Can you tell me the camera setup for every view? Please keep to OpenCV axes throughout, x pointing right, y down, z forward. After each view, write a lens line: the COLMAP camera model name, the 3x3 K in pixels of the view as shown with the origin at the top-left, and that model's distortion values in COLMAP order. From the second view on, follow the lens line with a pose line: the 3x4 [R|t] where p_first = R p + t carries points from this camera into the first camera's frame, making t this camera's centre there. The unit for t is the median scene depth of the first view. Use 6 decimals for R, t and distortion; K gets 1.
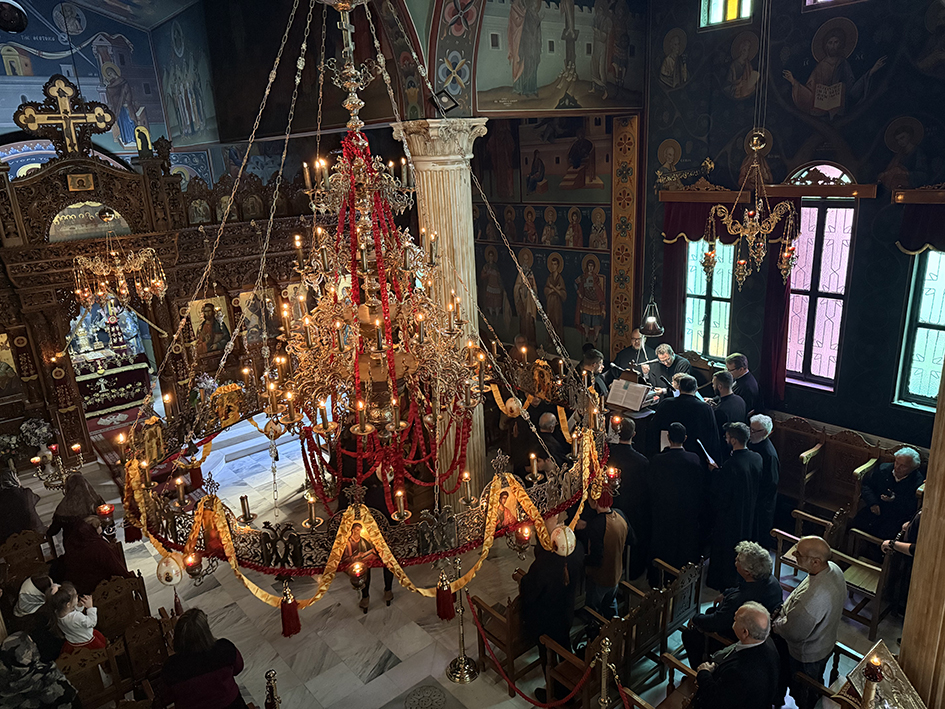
lens RADIAL K [[658.4, 0, 472.5], [0, 658.4, 354.5], [0, 0, 1]] dist [0.006433, 0.000630]
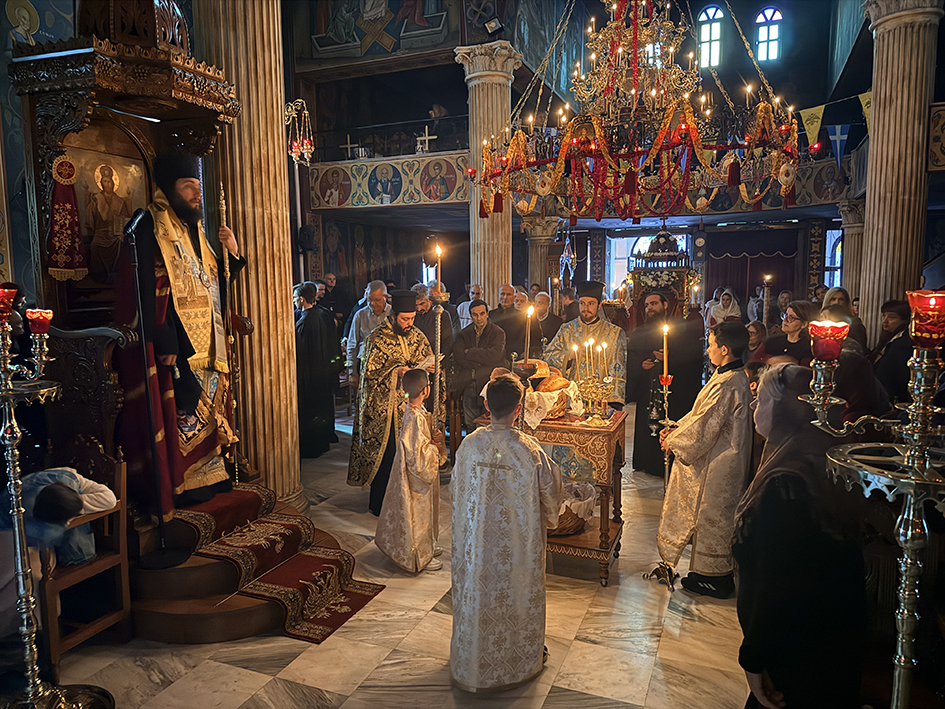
lens RADIAL K [[658.4, 0, 472.5], [0, 658.4, 354.5], [0, 0, 1]] dist [0.006433, 0.000630]
pose [[-0.457425, -0.039838, 0.888356, -0.158591], [0.293486, 0.936257, 0.193105, 0.021634], [-0.839422, 0.349051, -0.416575, 0.262663]]
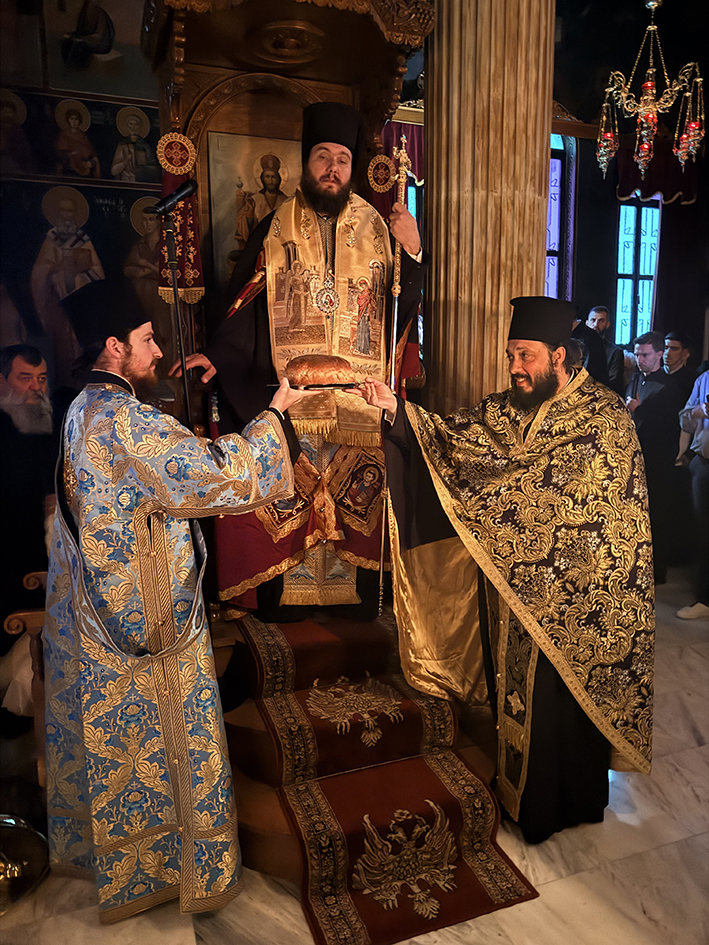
lens RADIAL K [[658.4, 0, 354.5], [0, 658.4, 472.5], [0, 0, 1]] dist [0.006433, 0.000630]
pose [[0.345085, -0.096397, 0.933608, -0.107112], [0.266790, 0.963754, 0.000897, 0.037397], [-0.899855, 0.248768, 0.358295, 0.226350]]
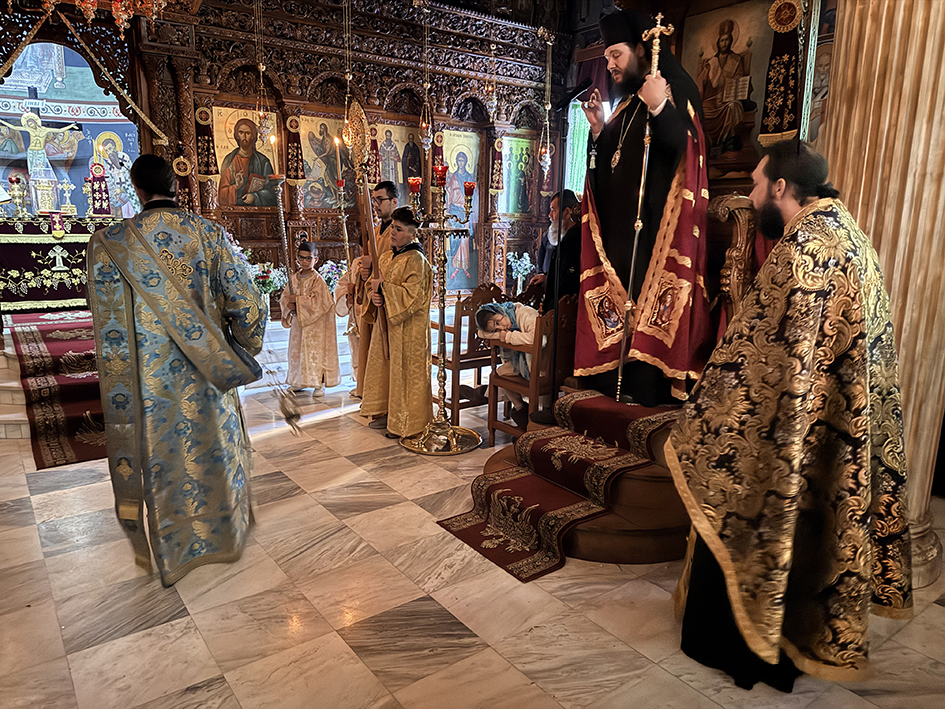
lens RADIAL K [[658.4, 0, 472.5], [0, 658.4, 354.5], [0, 0, 1]] dist [0.006433, 0.000630]
pose [[0.995648, 0.079186, -0.049144, -0.056023], [-0.083111, 0.993012, -0.083785, 0.056848], [0.042166, 0.087505, 0.995271, 0.159122]]
